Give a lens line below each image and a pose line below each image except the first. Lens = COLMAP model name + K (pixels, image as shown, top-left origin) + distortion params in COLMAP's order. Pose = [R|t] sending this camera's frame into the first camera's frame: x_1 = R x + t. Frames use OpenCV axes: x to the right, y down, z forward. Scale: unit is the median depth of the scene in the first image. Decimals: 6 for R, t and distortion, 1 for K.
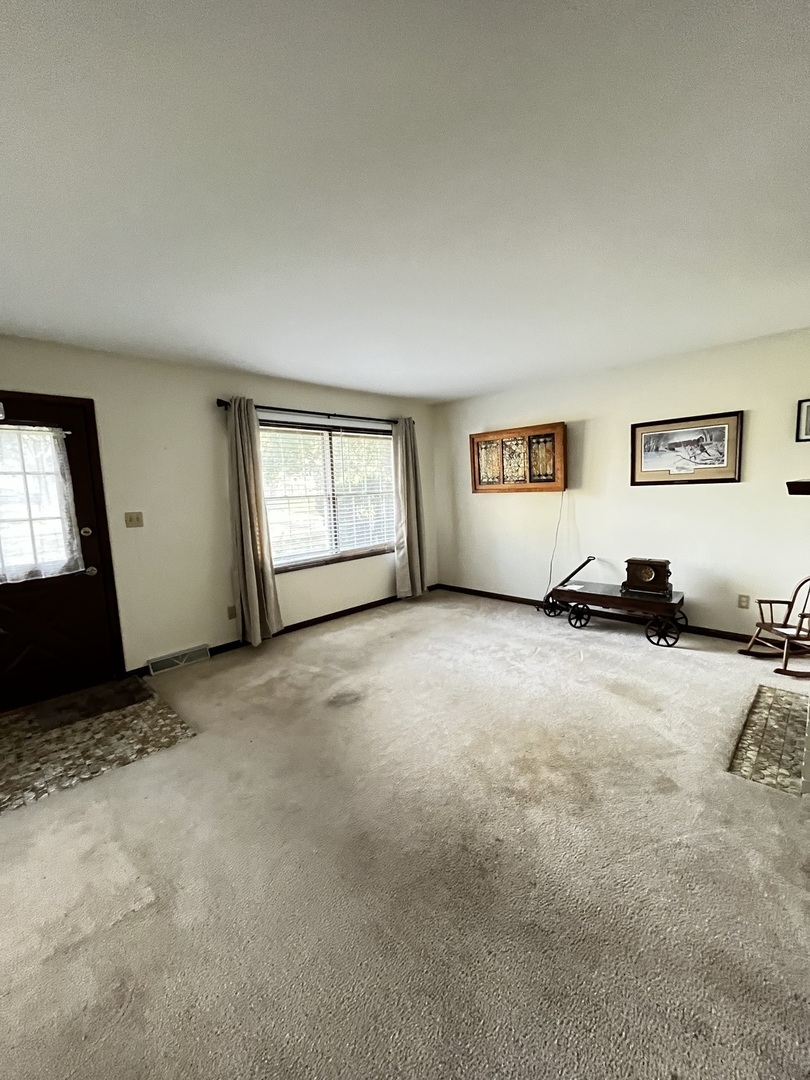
lens RADIAL K [[437.1, 0, 399.1], [0, 437.1, 542.0], [0, 0, 1]] dist [0.001943, -0.000090]
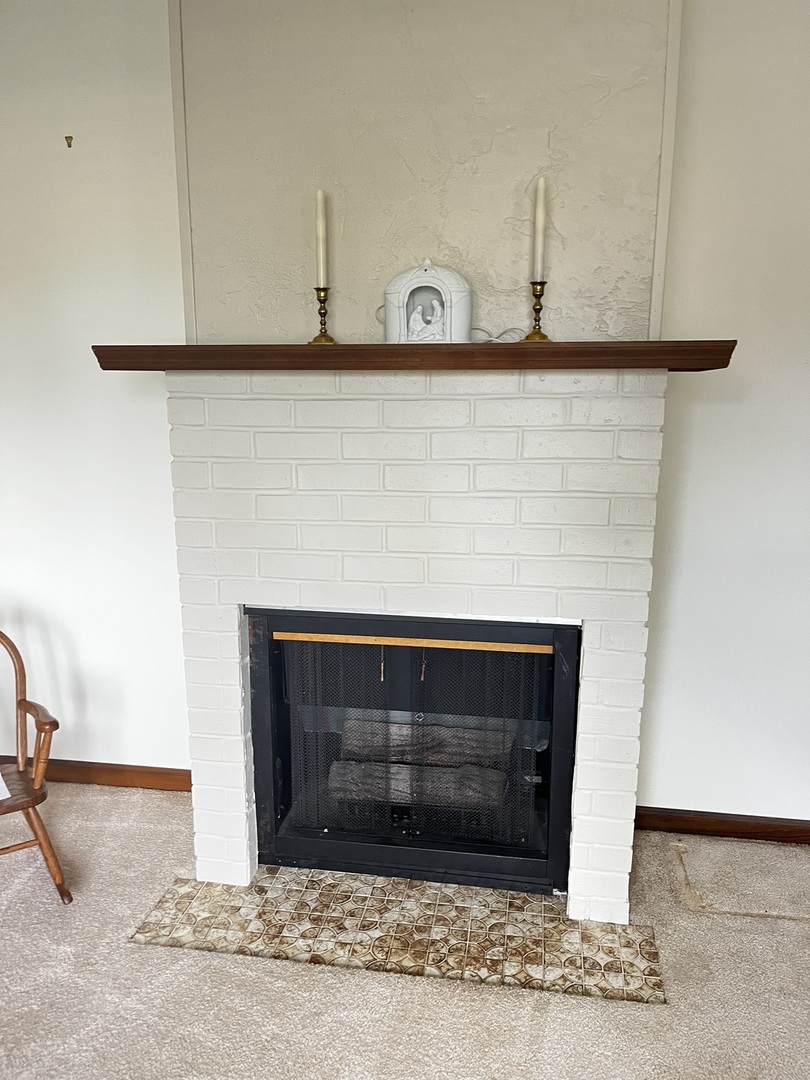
lens RADIAL K [[816.4, 0, 405.0], [0, 816.4, 540.0], [0, 0, 1]] dist [0.006463, 0.002208]
pose [[-0.586241, -0.132470, 0.799233, 0.163977], [0.116108, 0.962618, 0.244716, -0.086525], [-0.801773, 0.236260, -0.548945, 0.833894]]
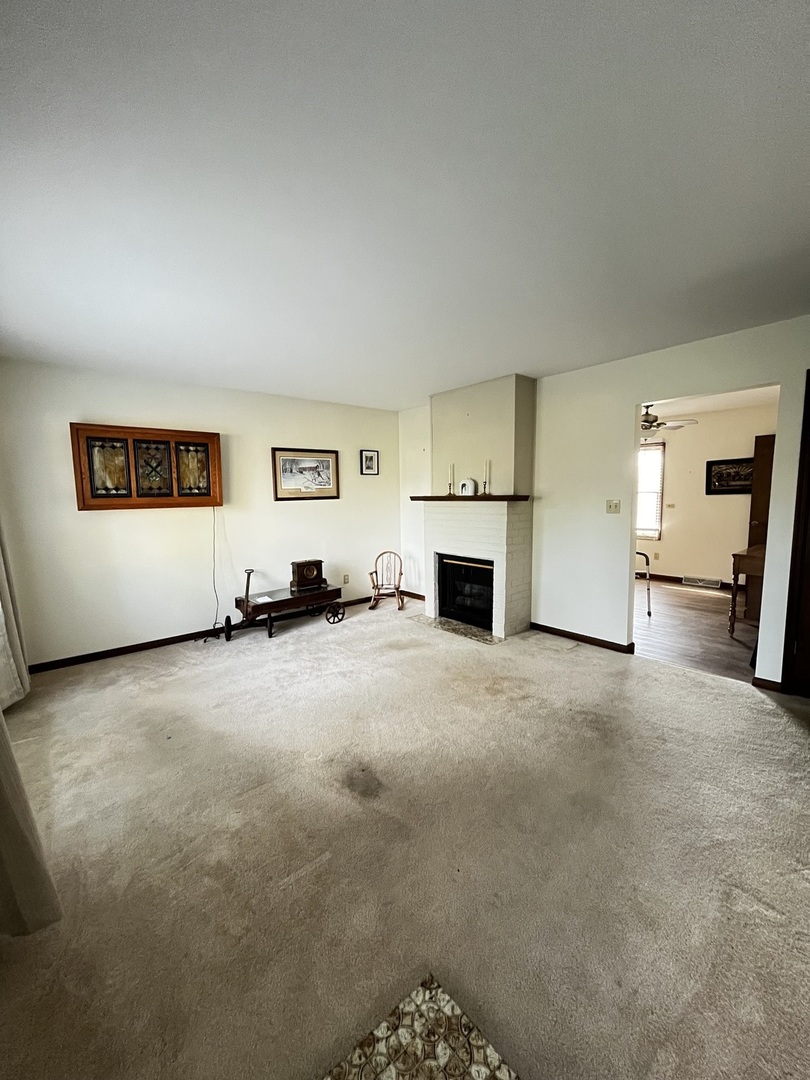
lens RADIAL K [[437.1, 0, 399.1], [0, 437.1, 542.0], [0, 0, 1]] dist [0.001943, -0.000090]
pose [[0.089066, -0.077318, 0.993020, -0.618317], [0.135787, 0.988617, 0.064796, -0.055750], [-0.986726, 0.129068, 0.098551, 0.618744]]
